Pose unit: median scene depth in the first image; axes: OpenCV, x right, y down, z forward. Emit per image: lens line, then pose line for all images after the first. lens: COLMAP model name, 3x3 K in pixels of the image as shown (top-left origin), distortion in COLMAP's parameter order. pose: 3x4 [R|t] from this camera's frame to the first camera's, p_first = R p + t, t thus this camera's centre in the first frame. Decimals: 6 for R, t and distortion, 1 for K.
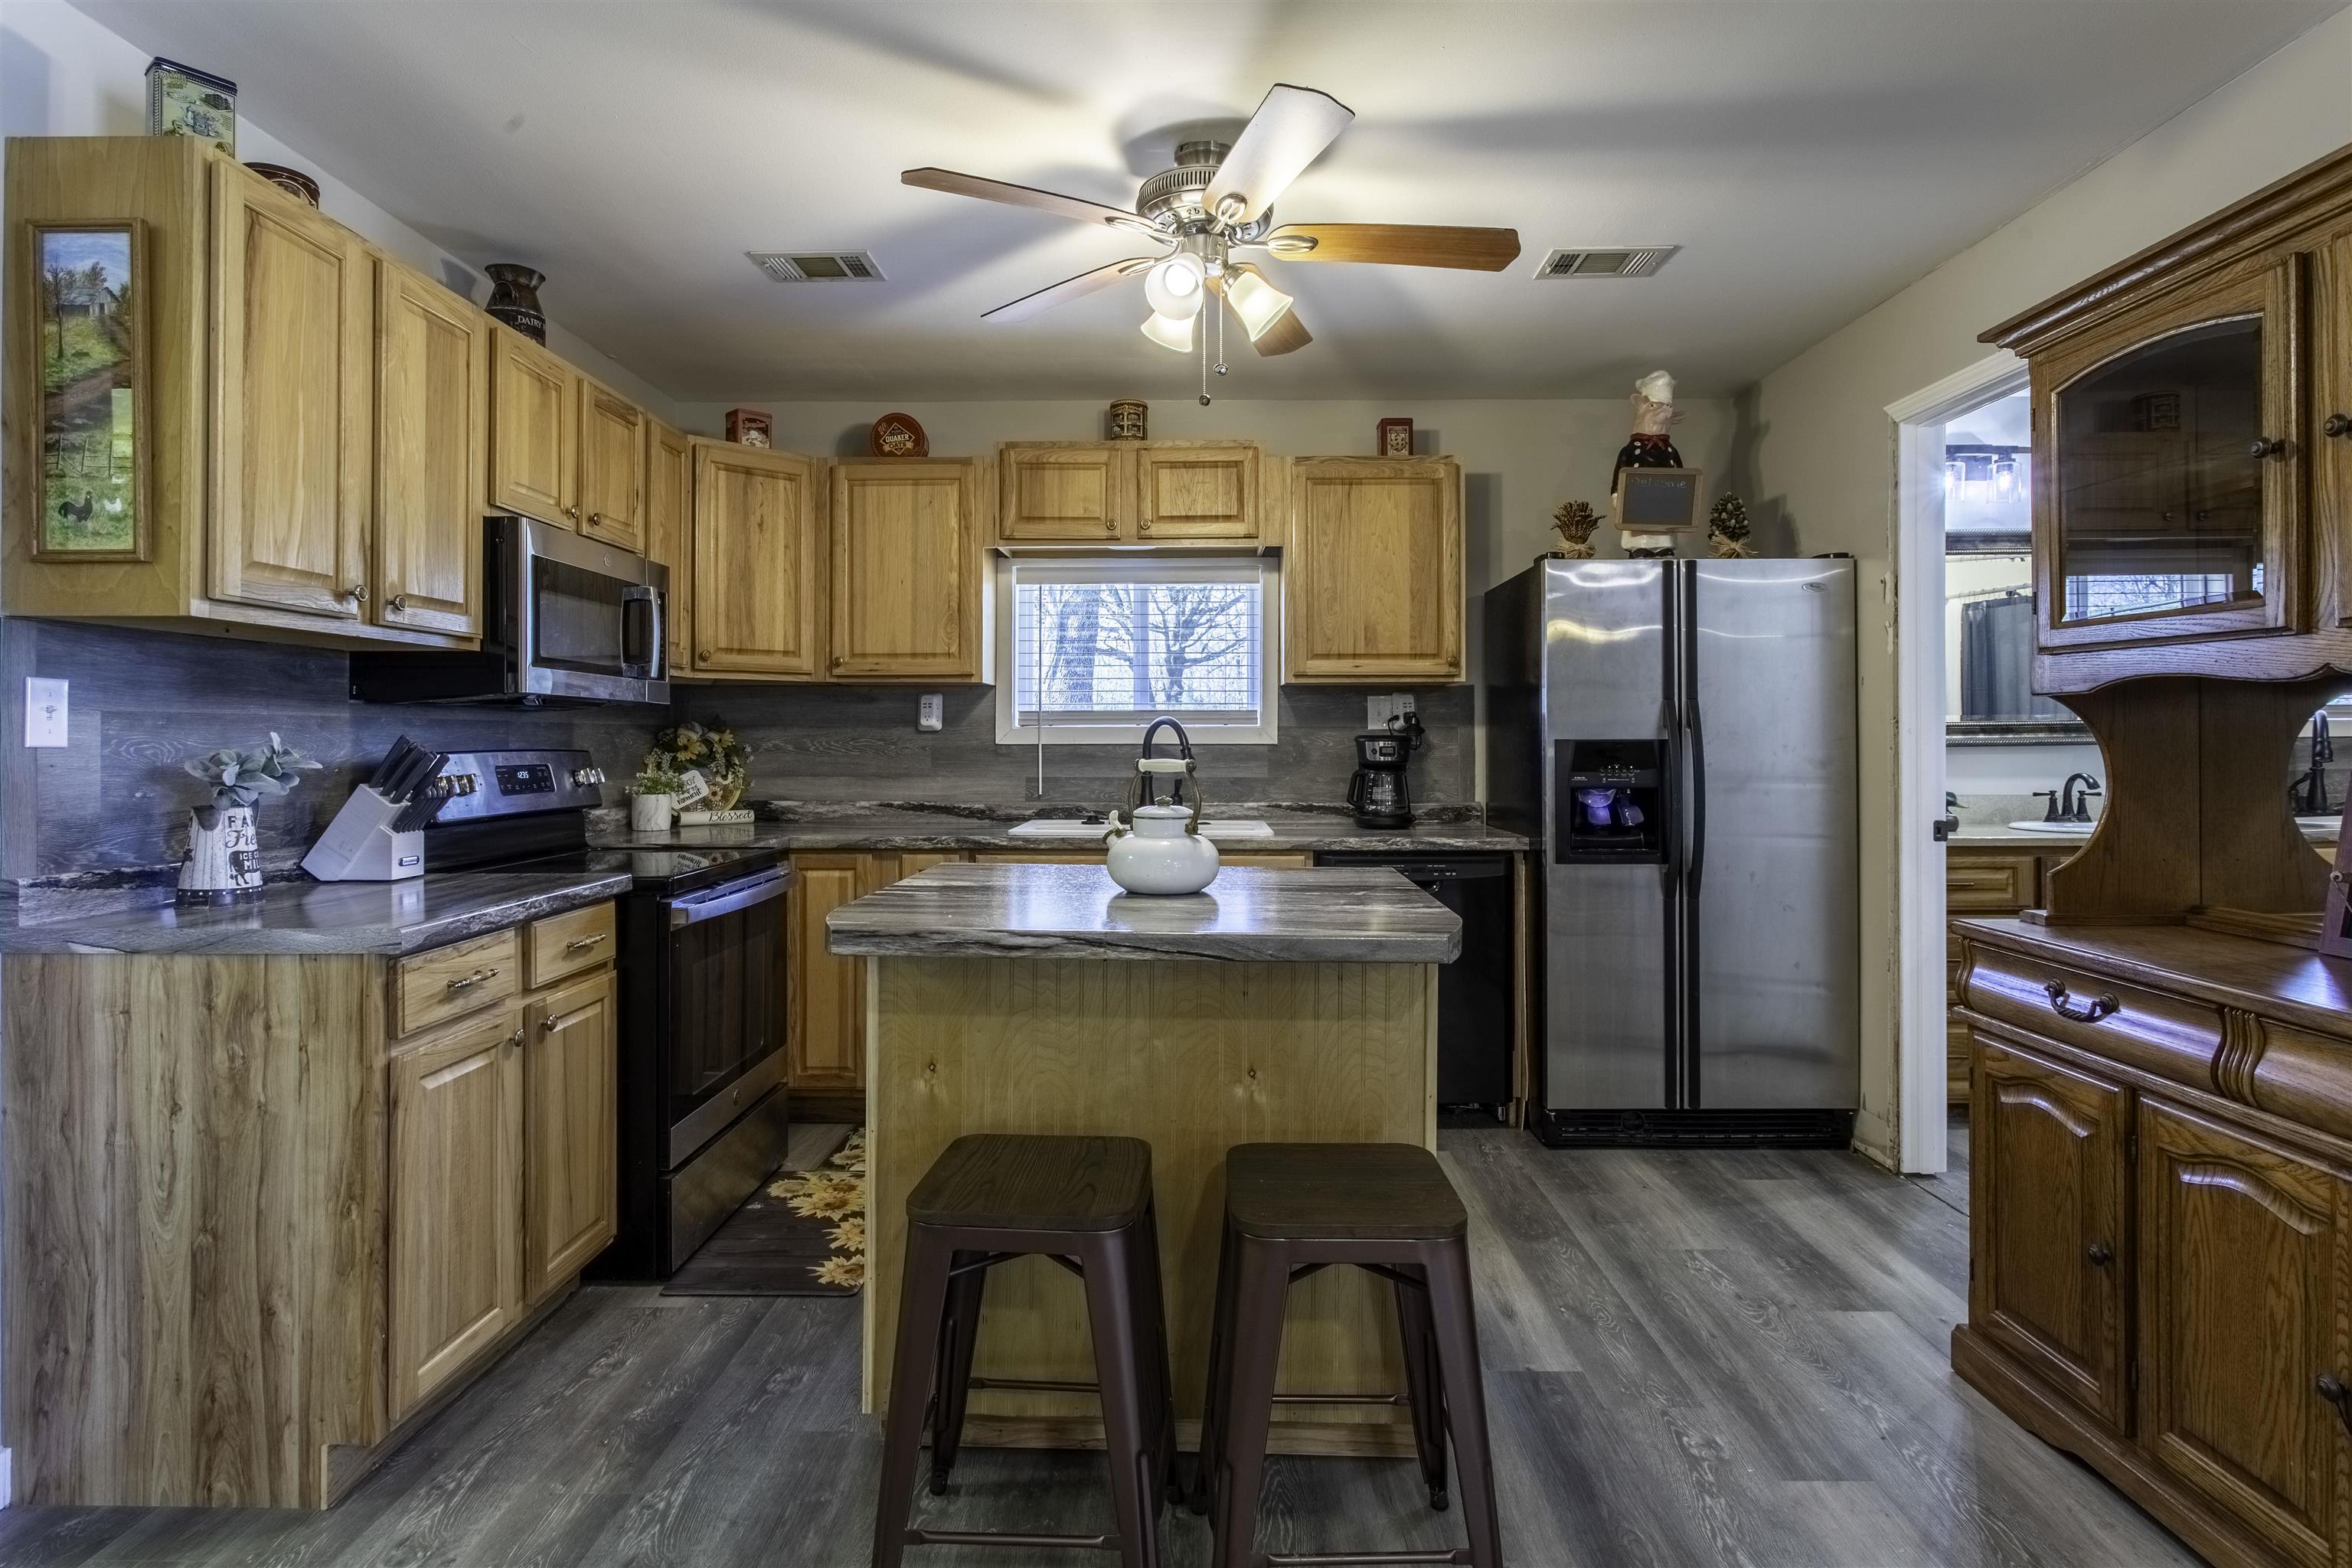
lens RADIAL K [[1180.3, 0, 1172.3], [0, 1180.3, 742.5], [0, 0, 1]] dist [-0.020975, 0.012436]
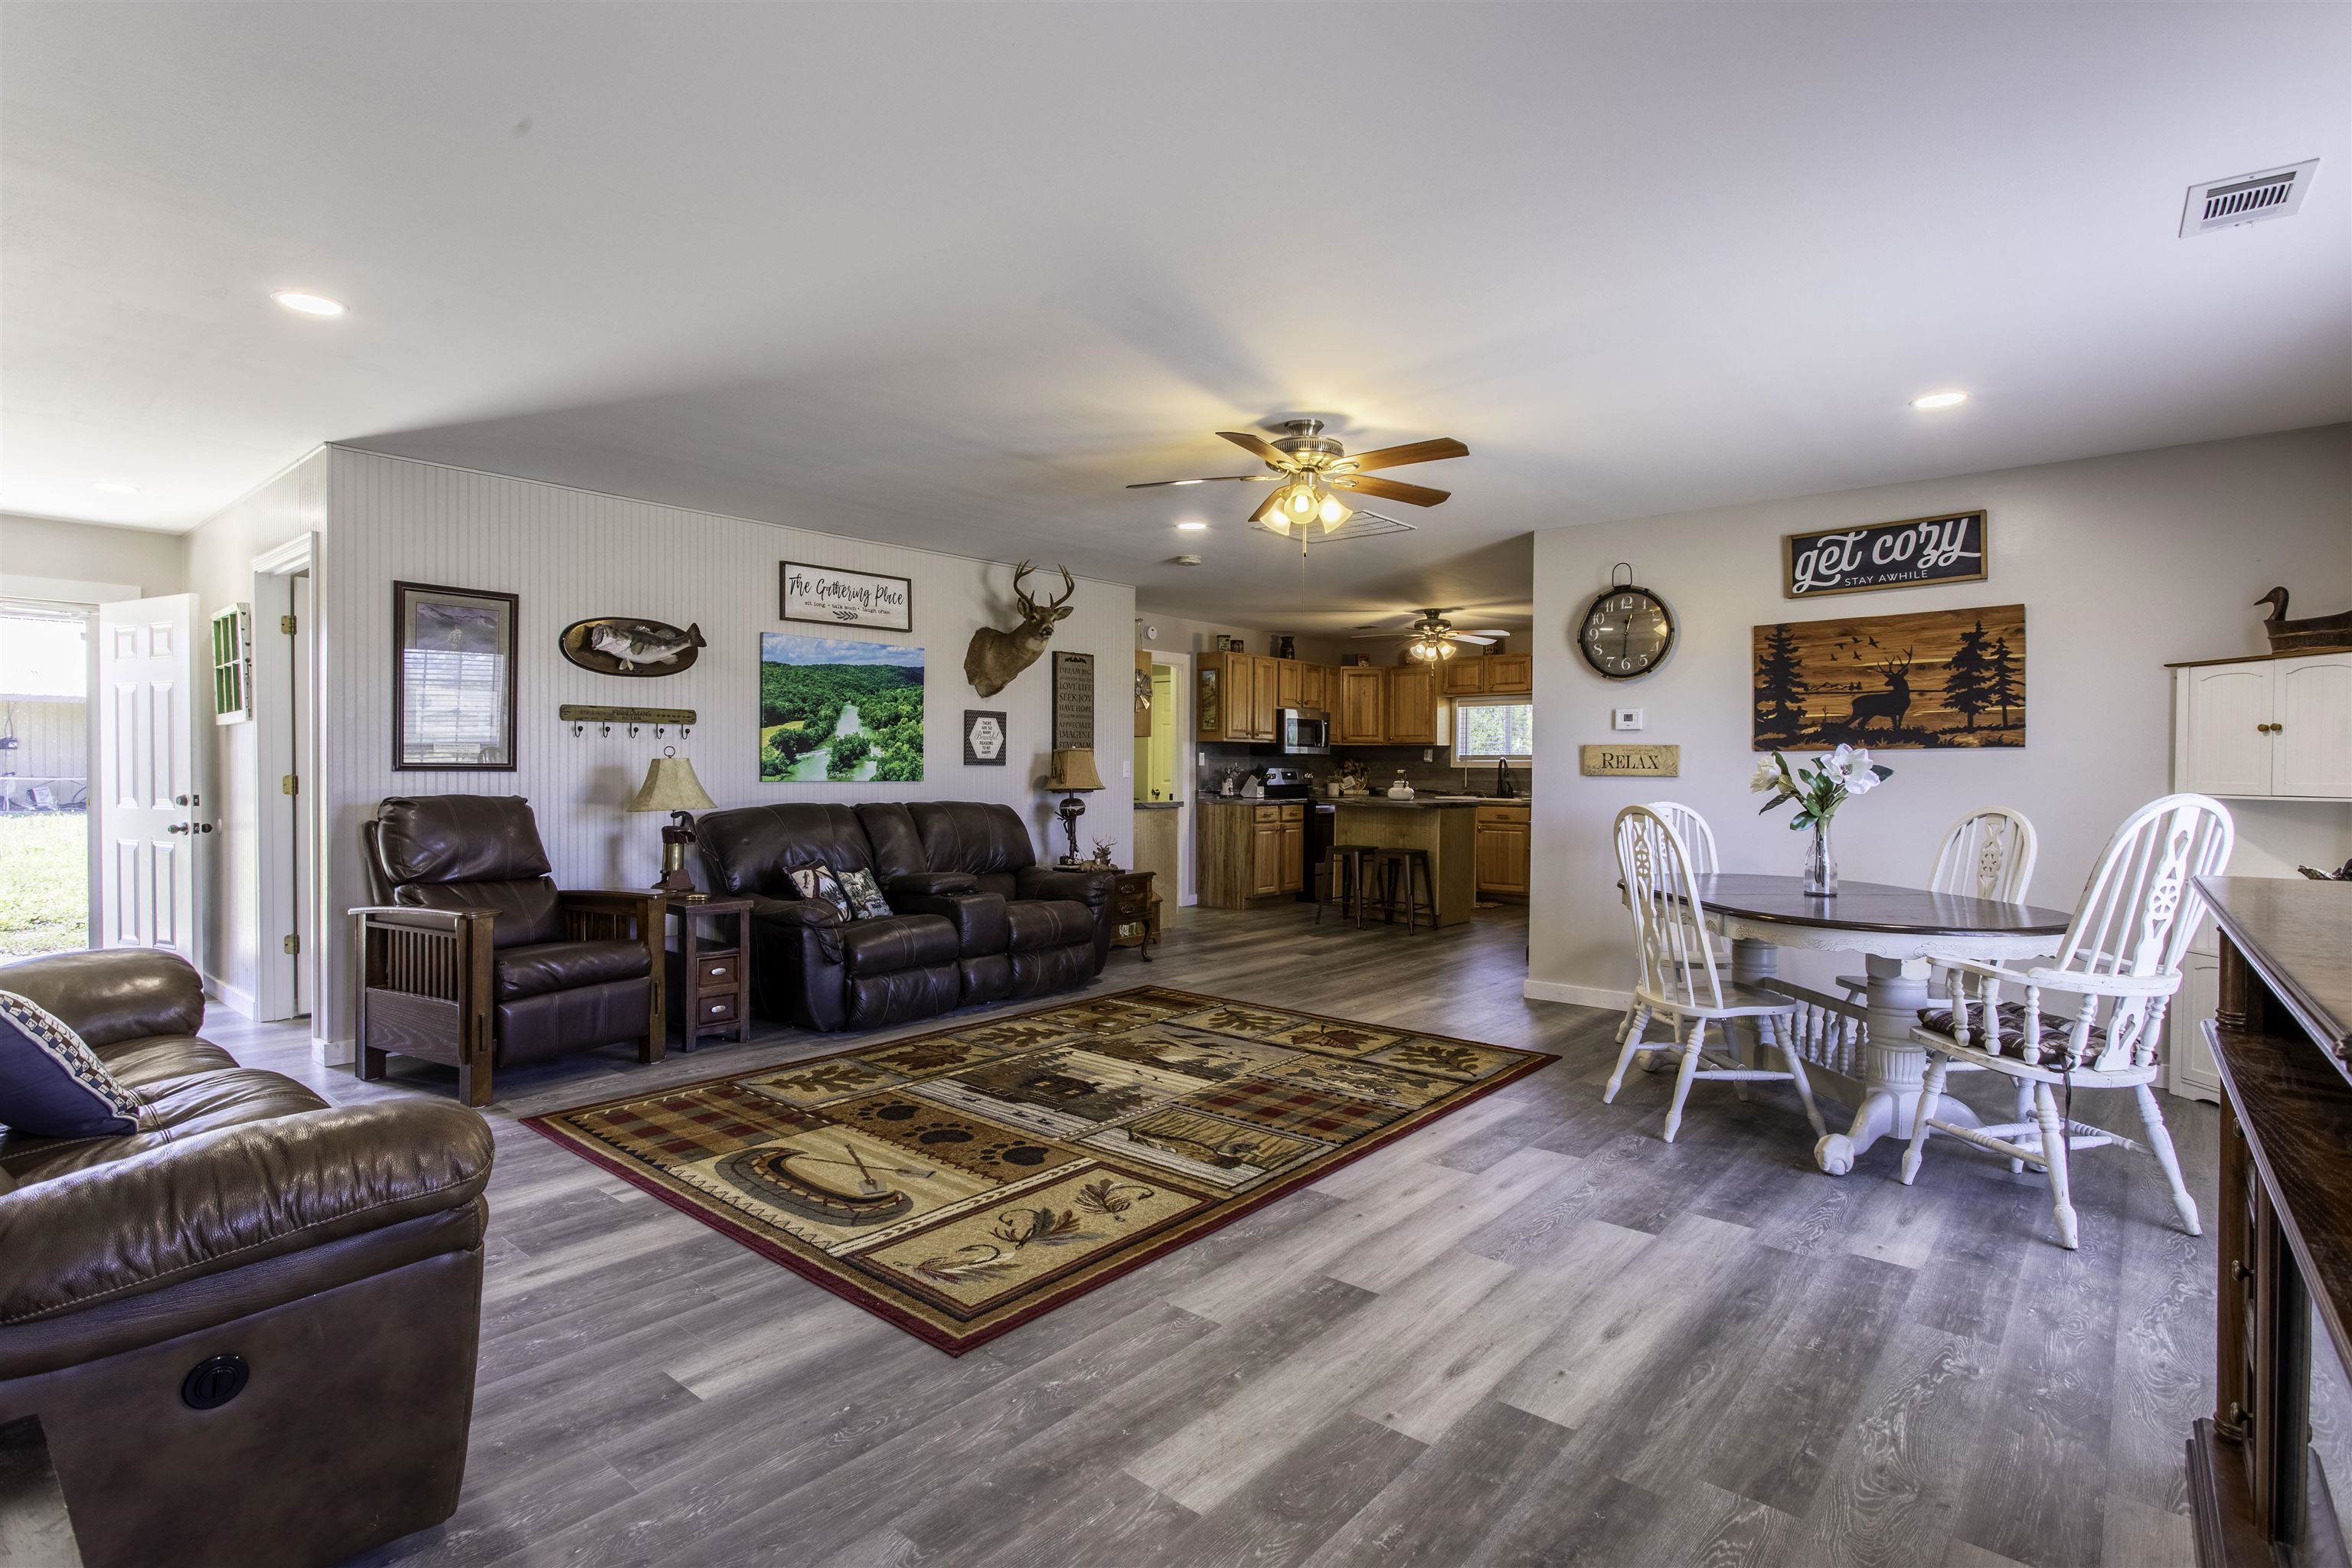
lens RADIAL K [[1144.9, 0, 1176.0], [0, 1144.9, 784.0], [0, 0, 1]] dist [-0.019223, 0.010540]
pose [[0.773228, 0.015324, -0.633943, 1.142255], [-0.006854, 0.999852, 0.015810, 0.002388], [0.634091, -0.007880, 0.773218, -1.575467]]
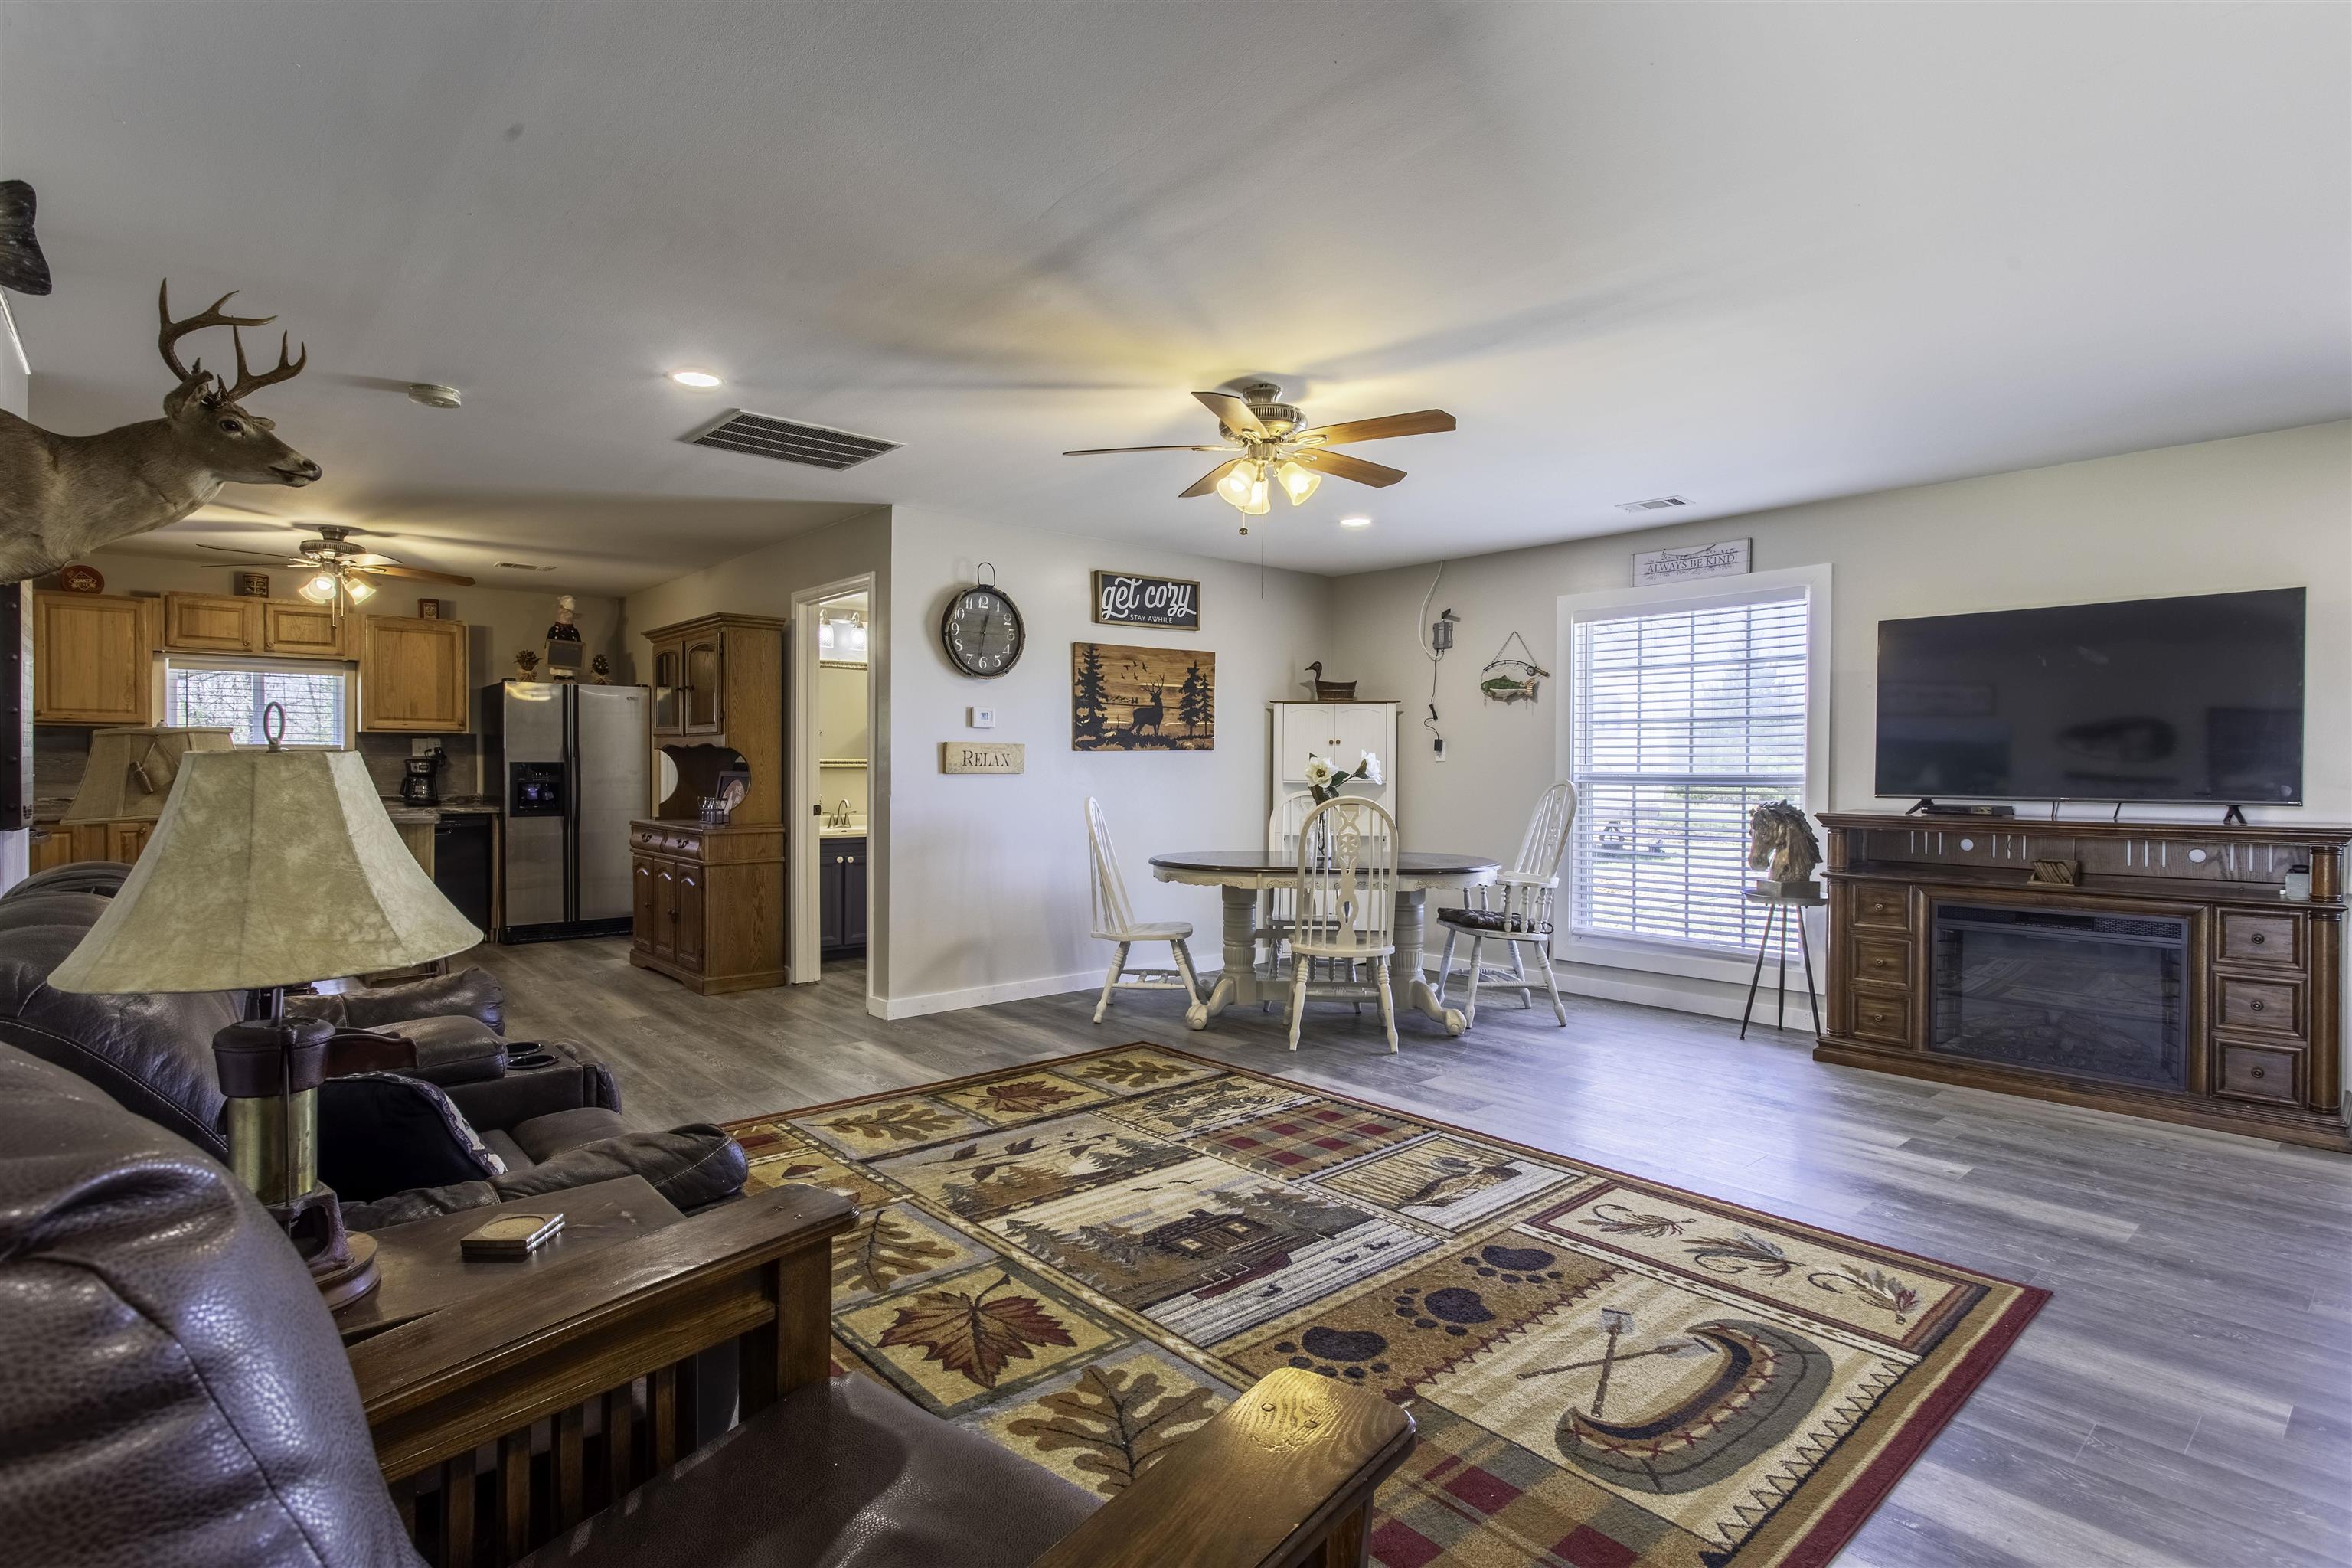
lens RADIAL K [[1154.4, 0, 1158.6], [0, 1154.4, 775.8], [0, 0, 1]] dist [0.001820, 0.000825]
pose [[0.743760, -0.002400, 0.668443, -0.207617], [-0.003690, 0.999964, 0.007696, 0.001950], [-0.668437, -0.008191, 0.743724, -1.337159]]
